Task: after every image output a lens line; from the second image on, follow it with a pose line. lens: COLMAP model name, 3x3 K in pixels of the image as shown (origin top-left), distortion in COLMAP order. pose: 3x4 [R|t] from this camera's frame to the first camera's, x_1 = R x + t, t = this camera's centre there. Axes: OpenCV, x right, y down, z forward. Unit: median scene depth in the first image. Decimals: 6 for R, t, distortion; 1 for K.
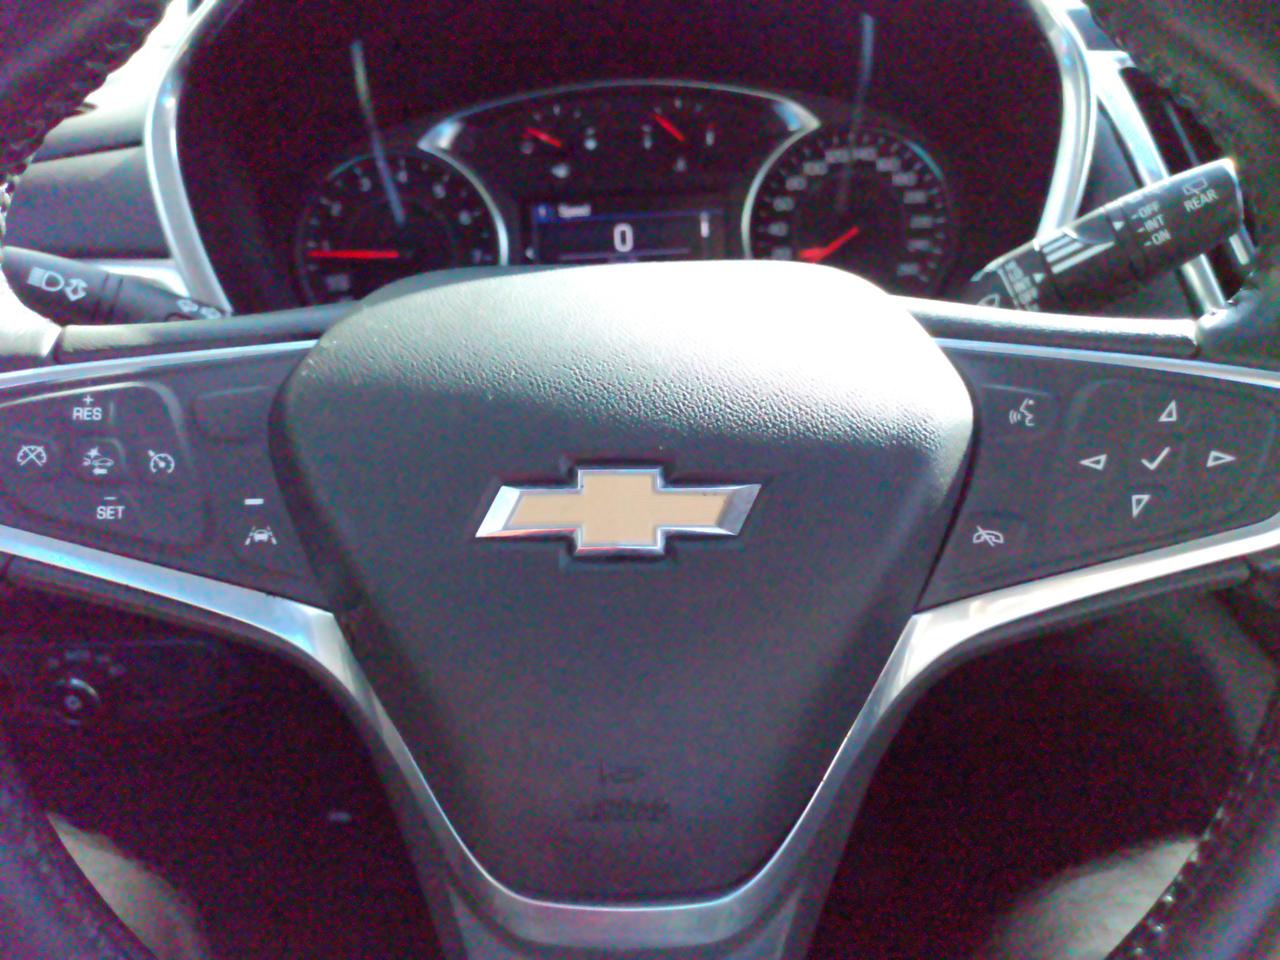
lens RADIAL K [[1068.6, 0, 632.7], [0, 1068.6, 478.2], [0, 0, 1]] dist [-0.011607, -0.013943]
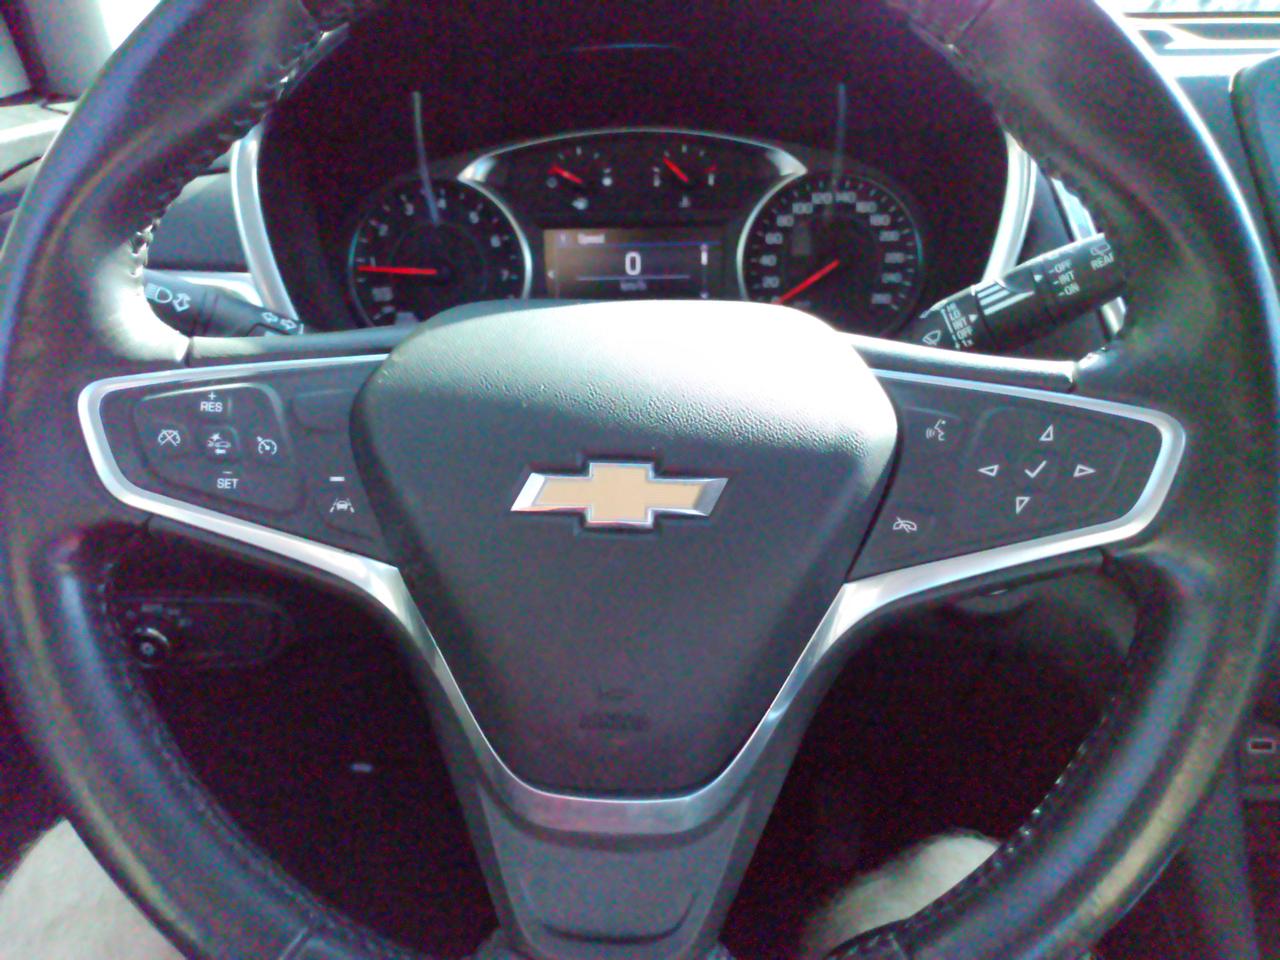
lens RADIAL K [[1068.6, 0, 632.7], [0, 1068.6, 478.2], [0, 0, 1]] dist [-0.011607, -0.013943]
pose [[0.999421, 0.033756, -0.004333, 0.006554], [-0.033750, 0.999429, 0.001368, 0.006246], [0.004377, -0.001221, 0.999990, -0.255840]]
